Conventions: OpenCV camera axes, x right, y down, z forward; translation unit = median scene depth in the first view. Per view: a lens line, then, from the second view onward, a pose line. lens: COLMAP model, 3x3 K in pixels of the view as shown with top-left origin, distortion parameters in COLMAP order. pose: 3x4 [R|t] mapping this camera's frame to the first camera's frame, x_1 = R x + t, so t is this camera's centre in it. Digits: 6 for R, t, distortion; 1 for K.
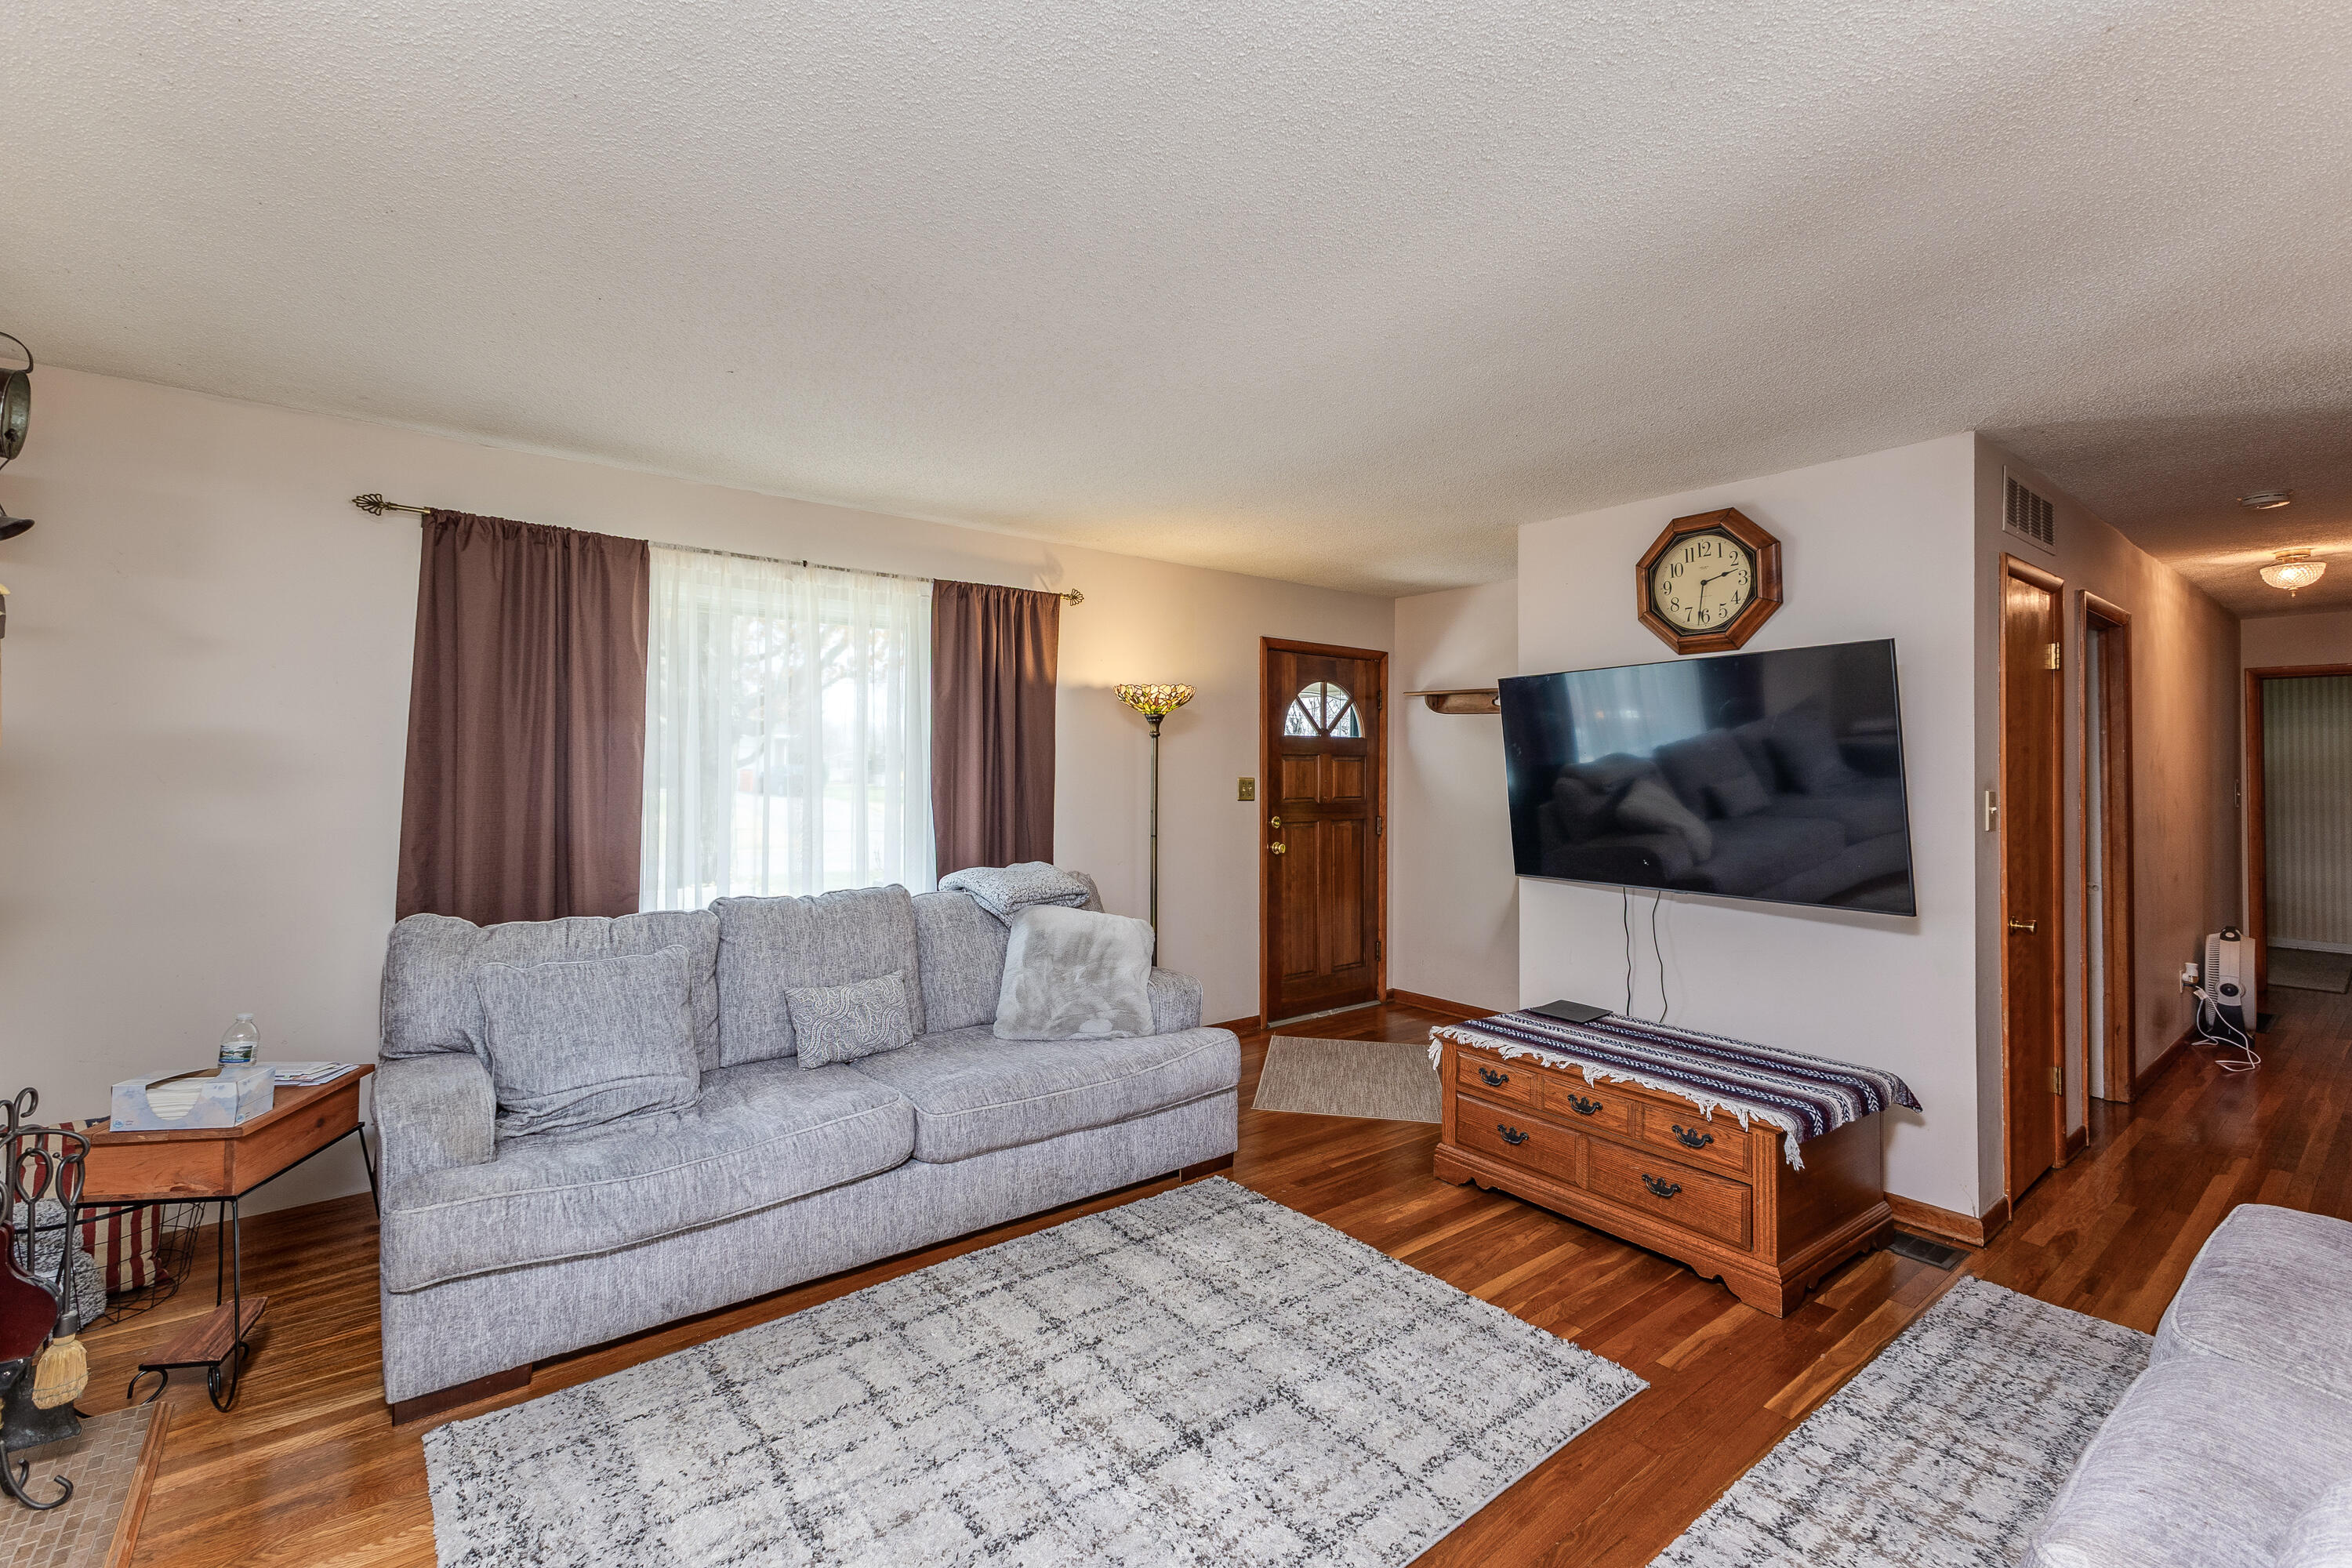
lens RADIAL K [[1025.5, 0, 1162.3], [0, 1025.5, 761.1], [0, 0, 1]] dist [0.004859, 0.000240]
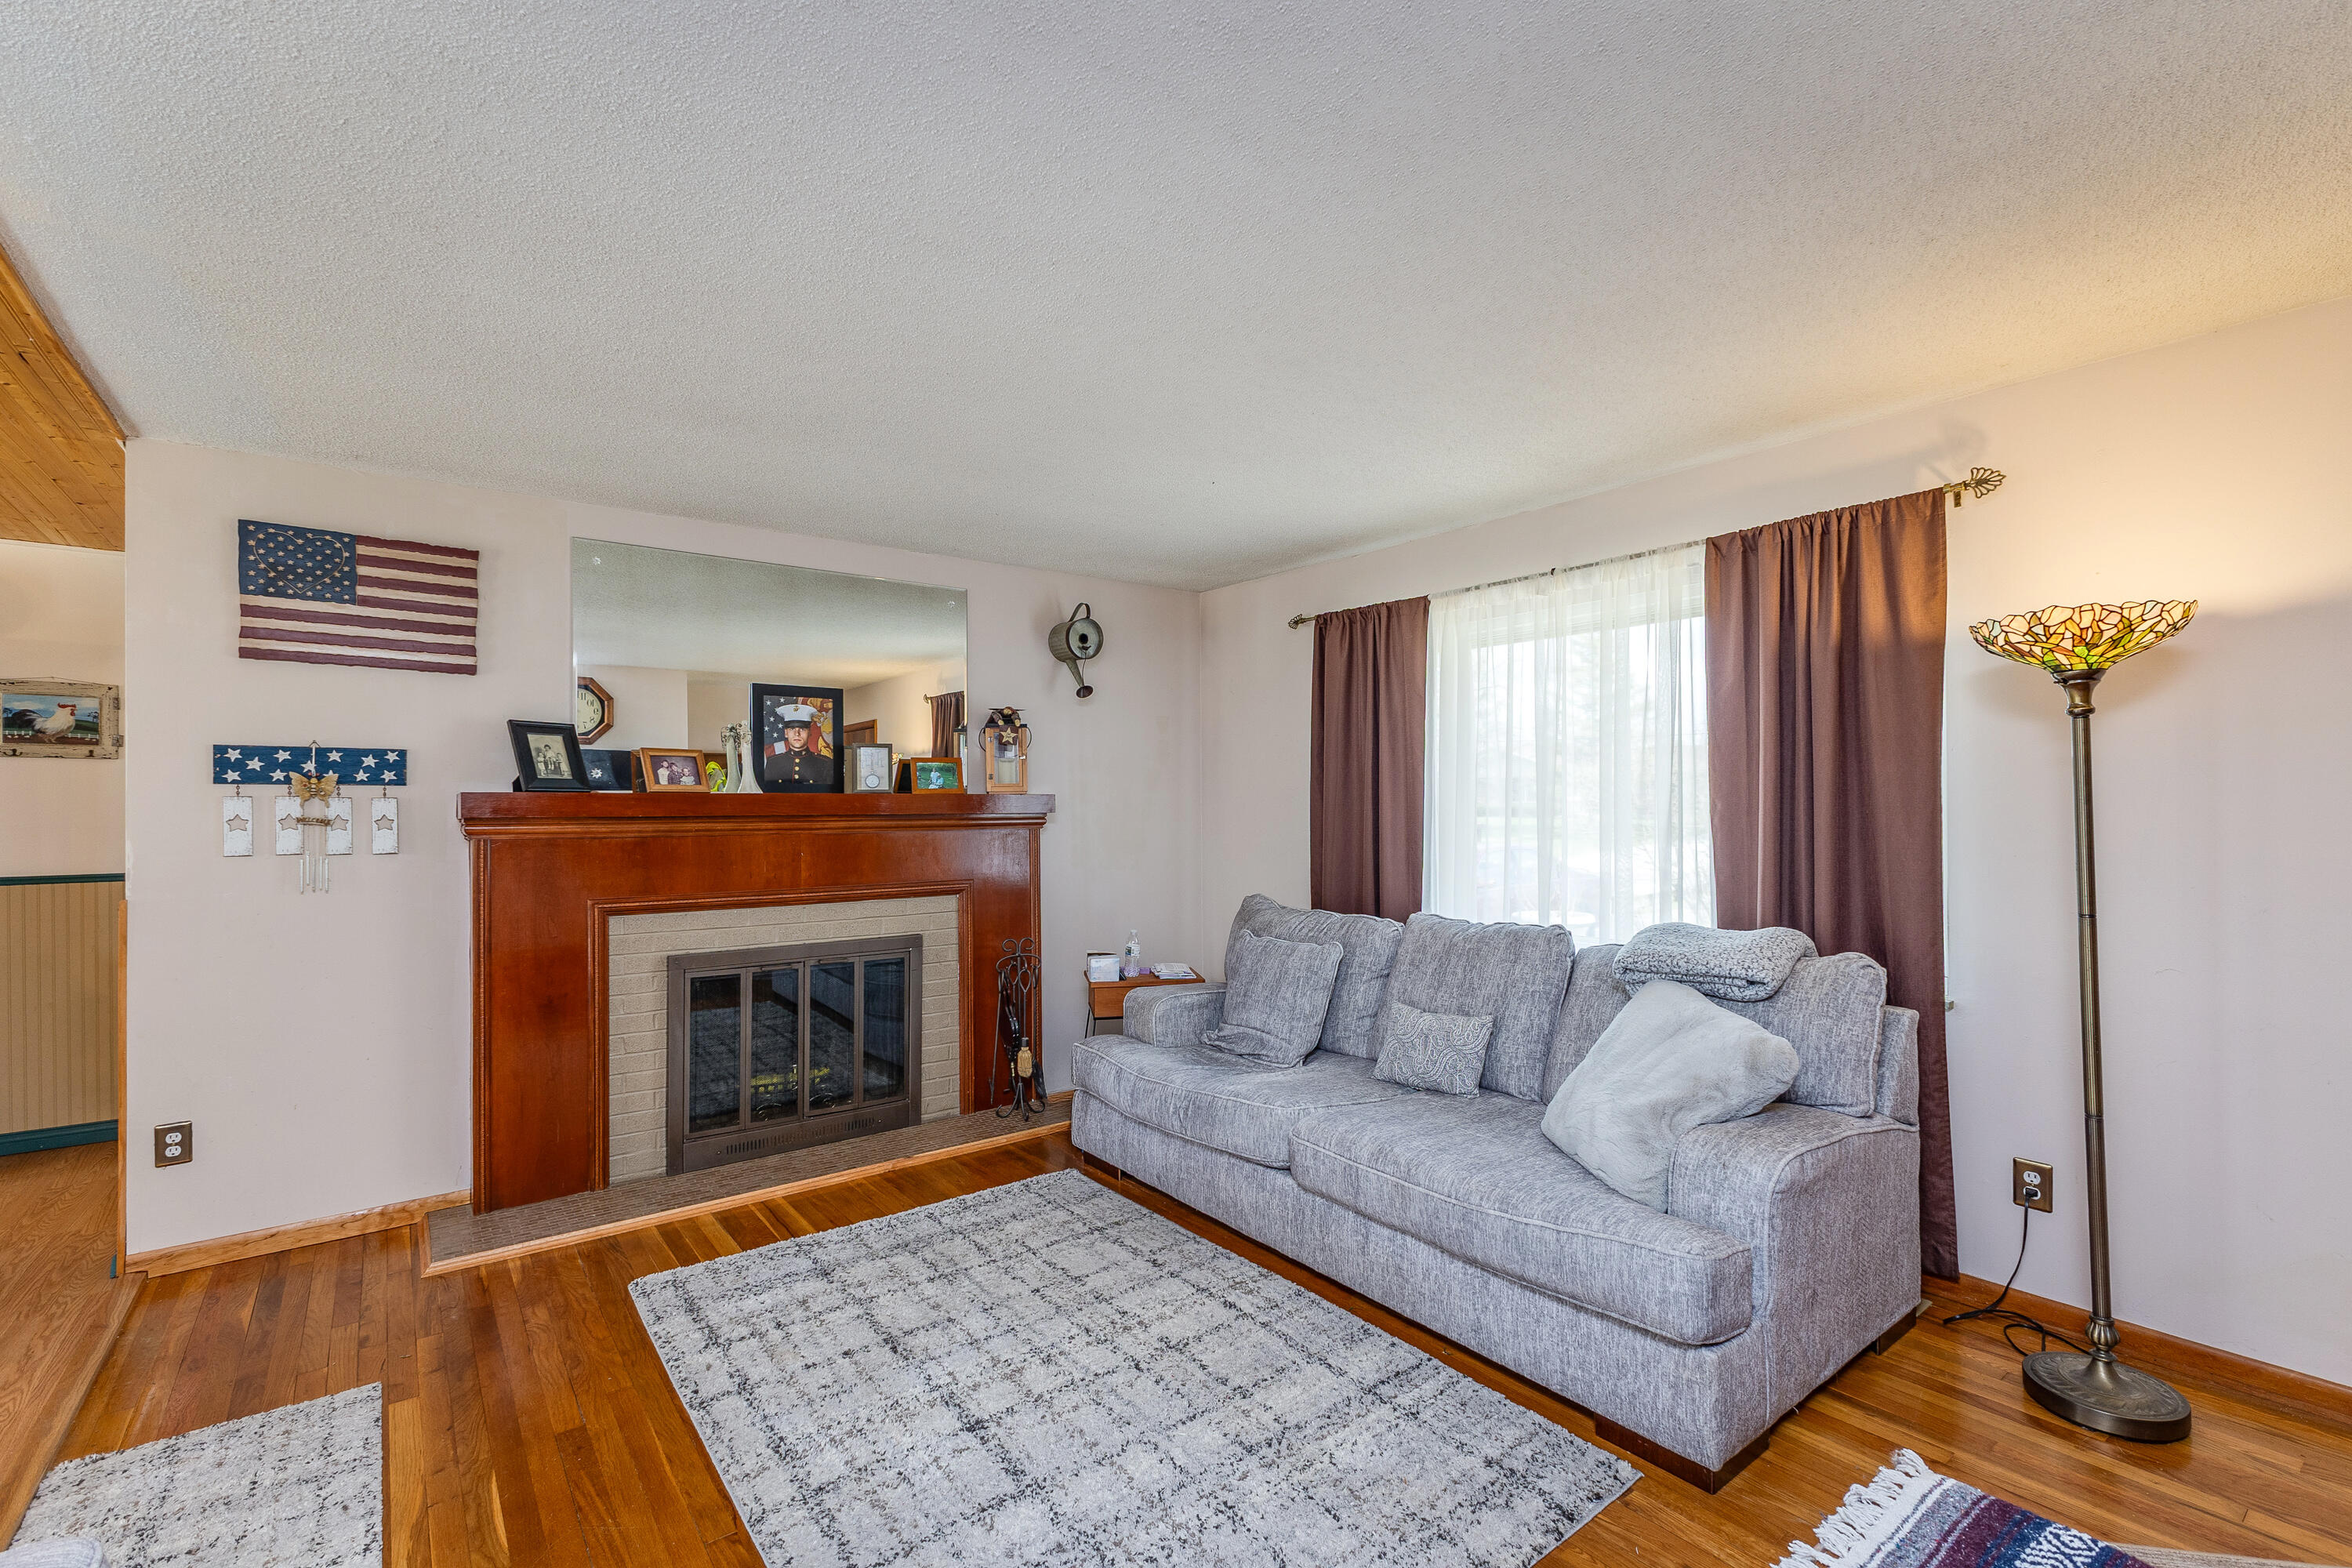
lens RADIAL K [[1025.5, 0, 1161.9], [0, 1025.5, 793.2], [0, 0, 1]] dist [0.004859, 0.000240]
pose [[-0.024852, -0.012499, -0.999613, 0.749844], [0.018856, 0.999738, -0.012969, 0.017841], [0.999513, -0.019171, -0.024610, 0.846670]]
